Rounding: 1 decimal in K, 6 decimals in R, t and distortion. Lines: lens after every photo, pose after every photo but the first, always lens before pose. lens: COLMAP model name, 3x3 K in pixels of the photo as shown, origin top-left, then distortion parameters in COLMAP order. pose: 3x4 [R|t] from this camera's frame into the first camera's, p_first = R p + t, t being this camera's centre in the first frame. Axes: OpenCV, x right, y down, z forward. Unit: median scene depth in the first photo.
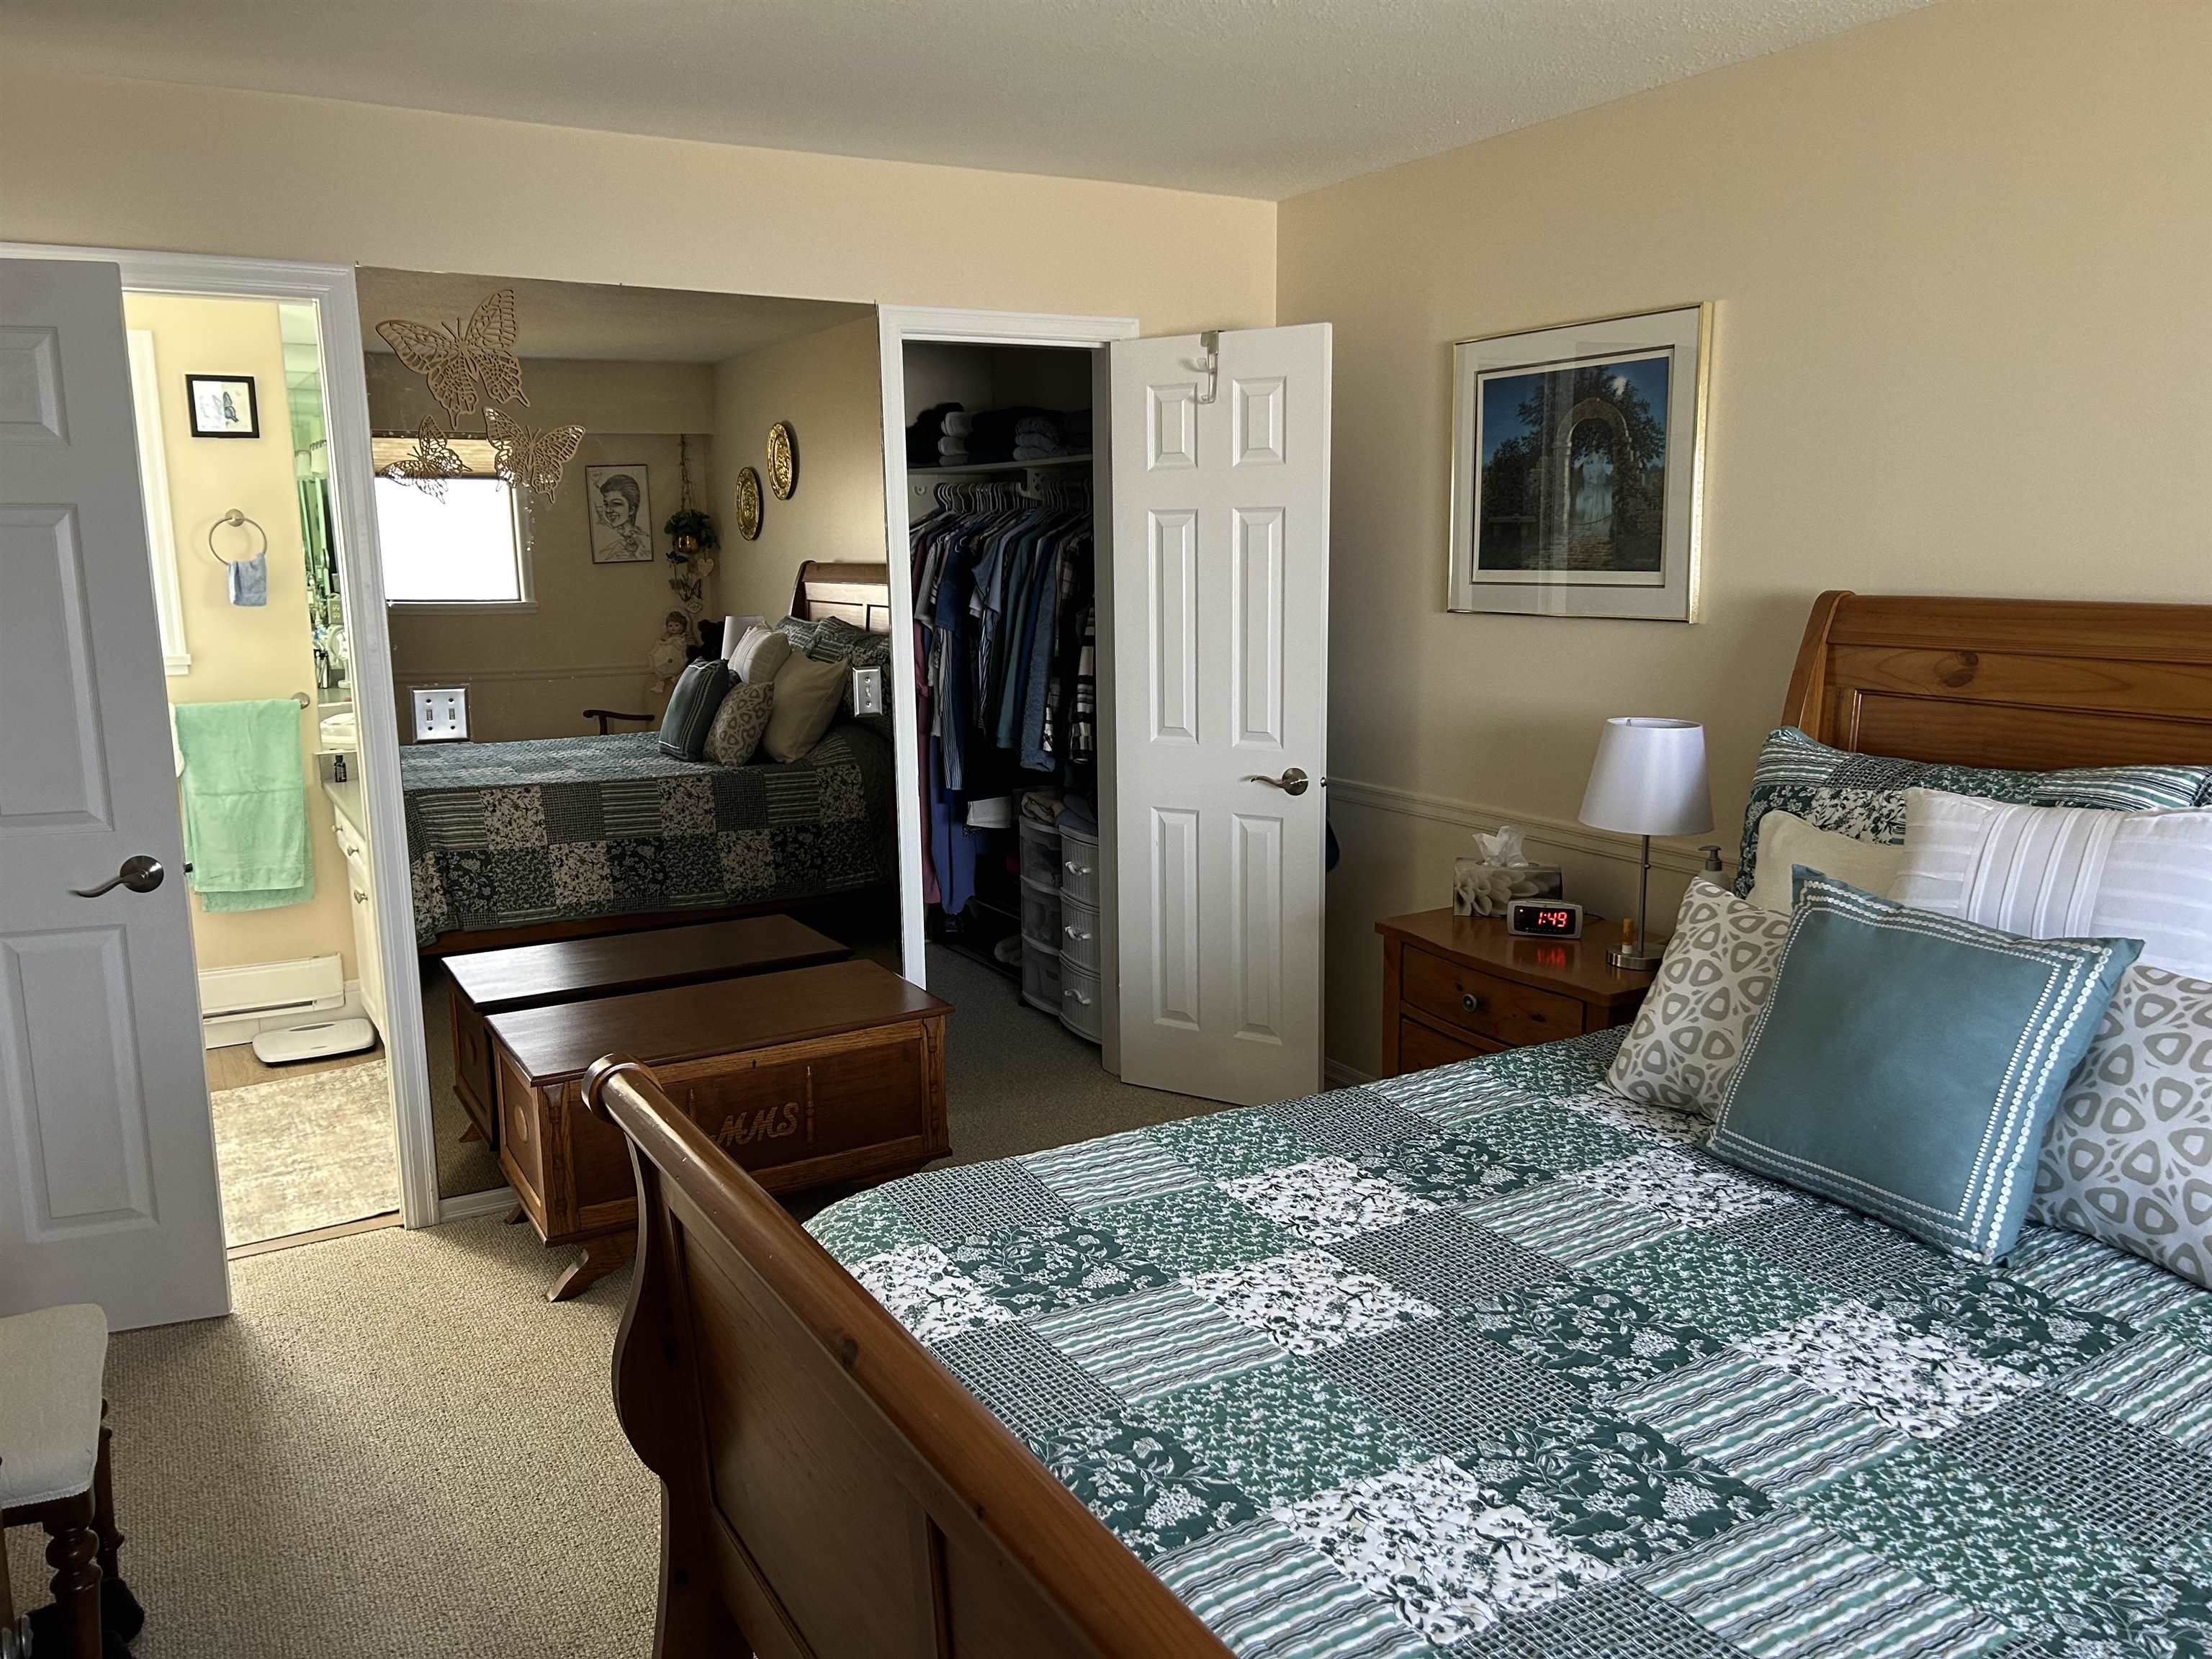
lens RADIAL K [[1663.8, 0, 1101.3], [0, 1663.8, 815.1], [0, 0, 1]] dist [0.052652, -0.056792]
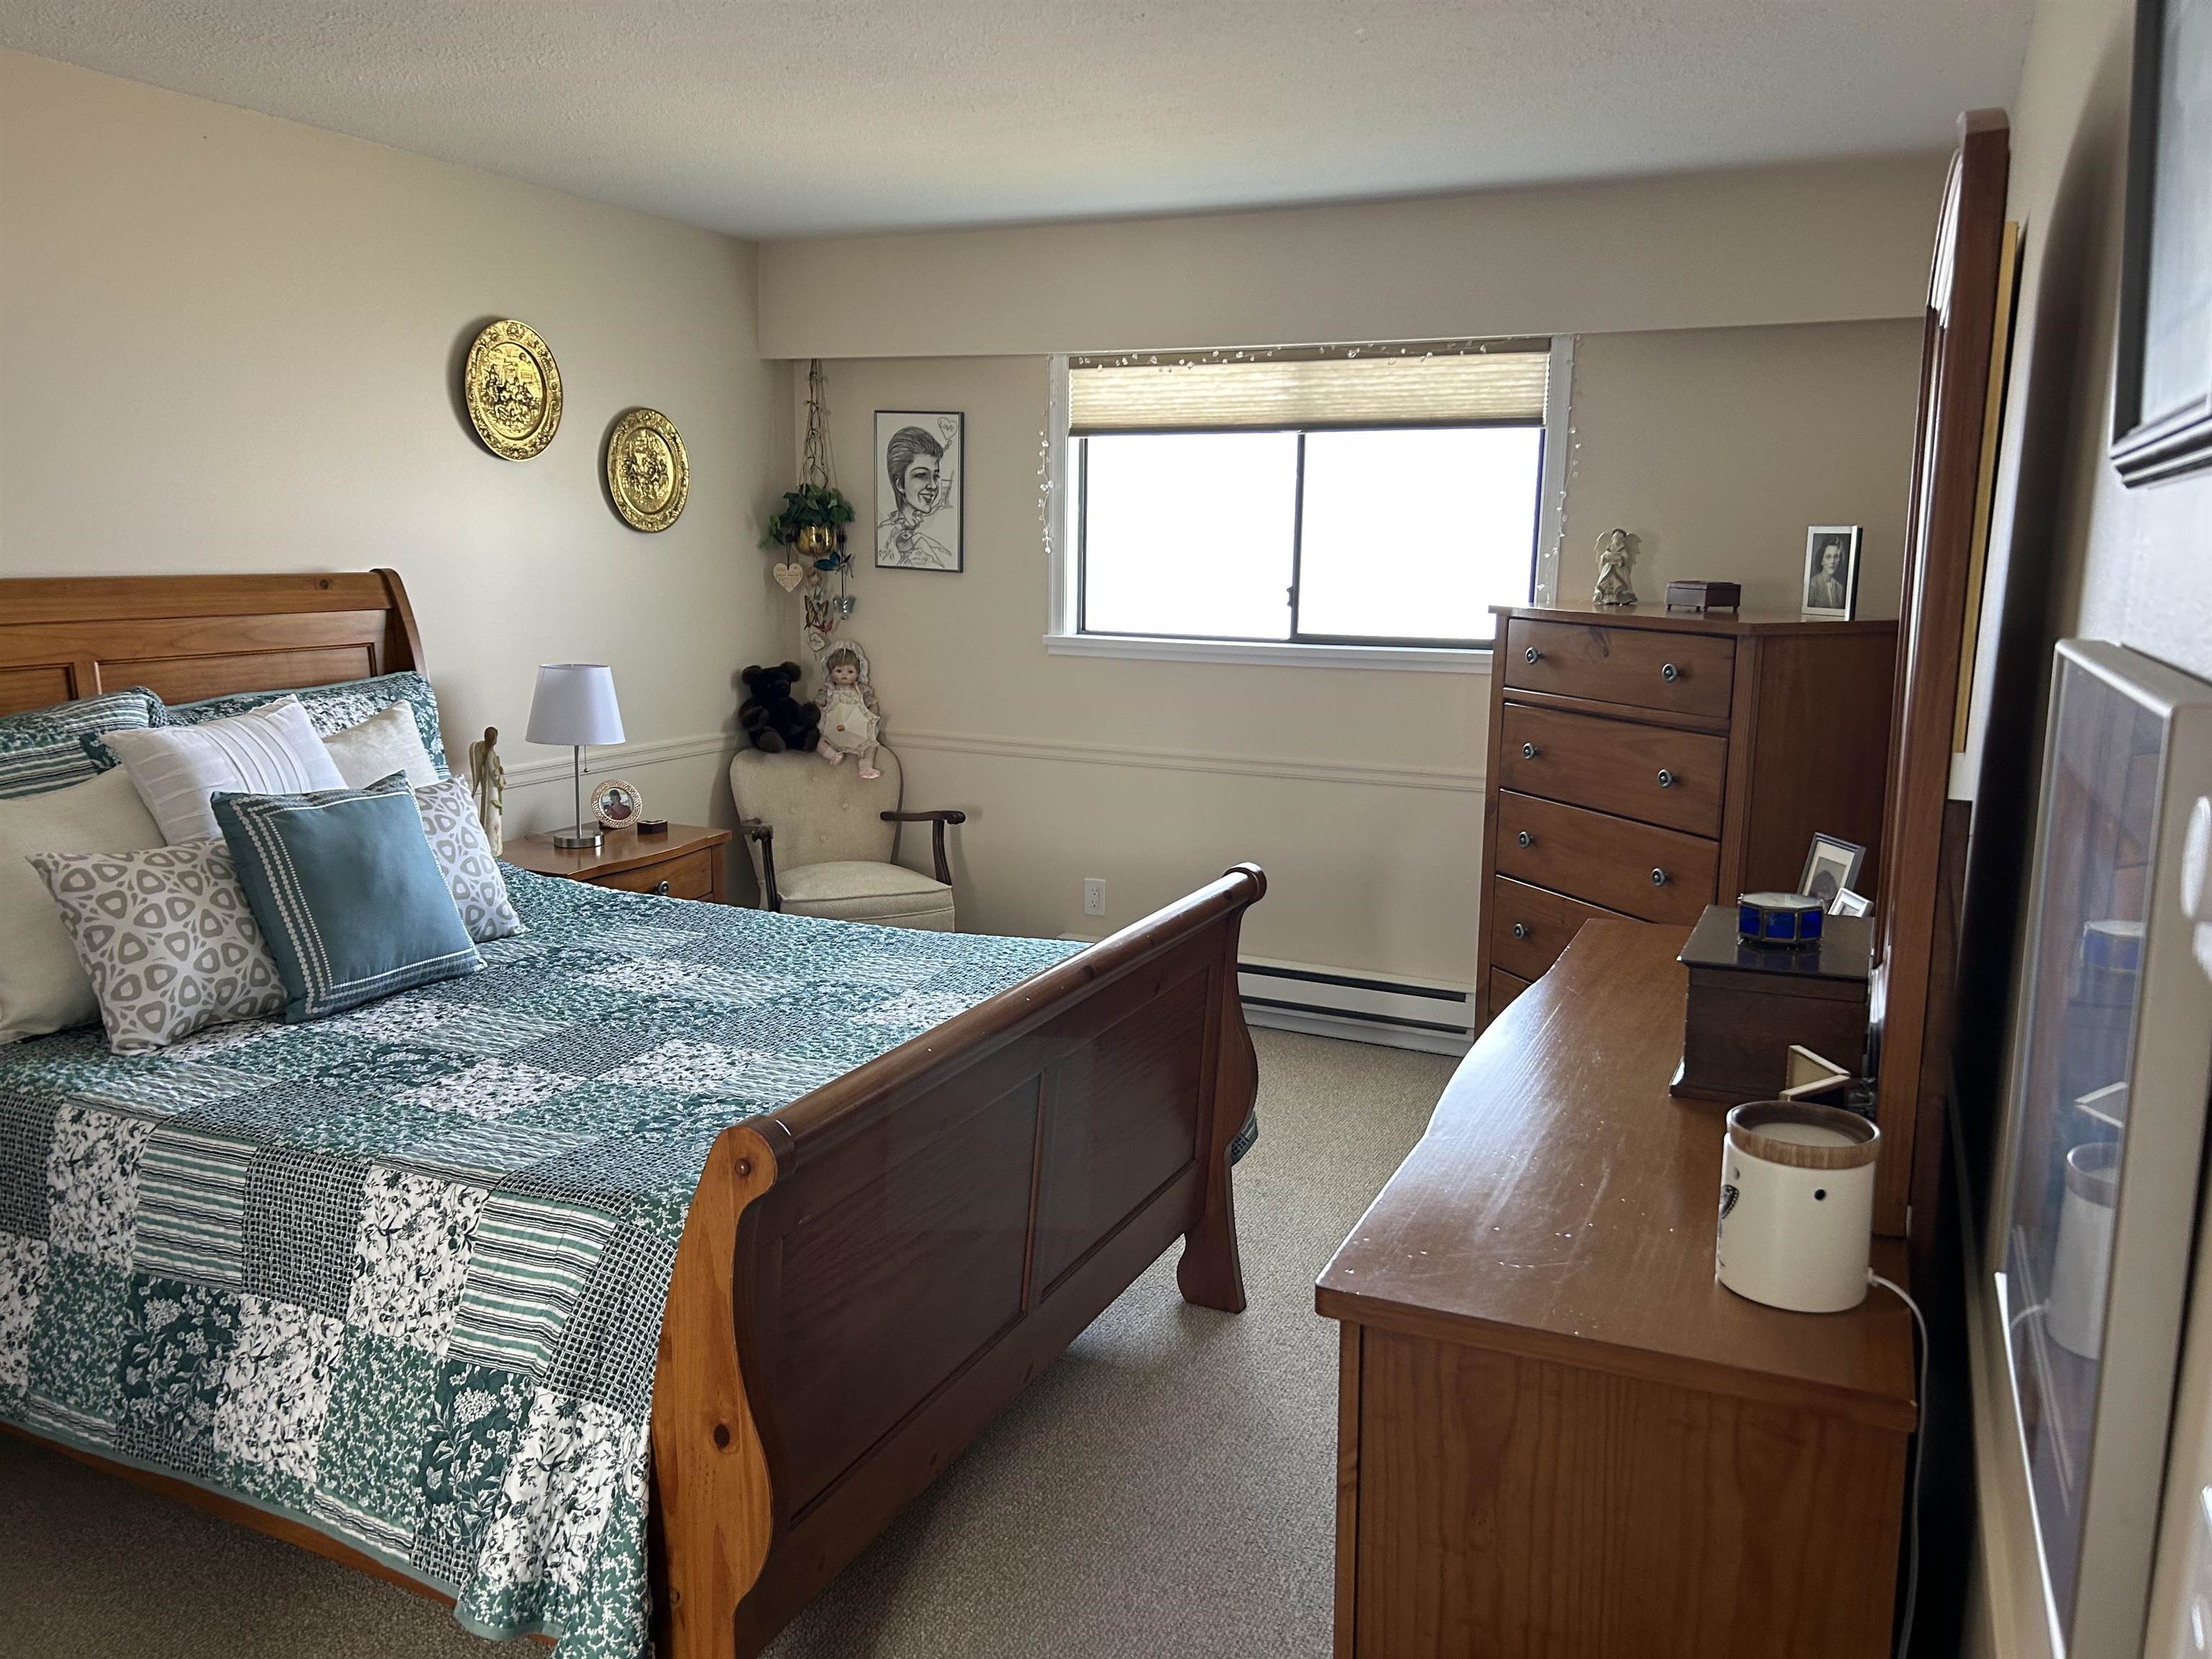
lens RADIAL K [[1663.8, 0, 1089.9], [0, 1663.8, 824.4], [0, 0, 1]] dist [0.052652, -0.056792]
pose [[-0.570469, -0.138581, 0.809543, -1.084955], [0.132424, 0.957247, 0.257182, -0.204547], [-0.810573, 0.253917, -0.527728, 1.301302]]
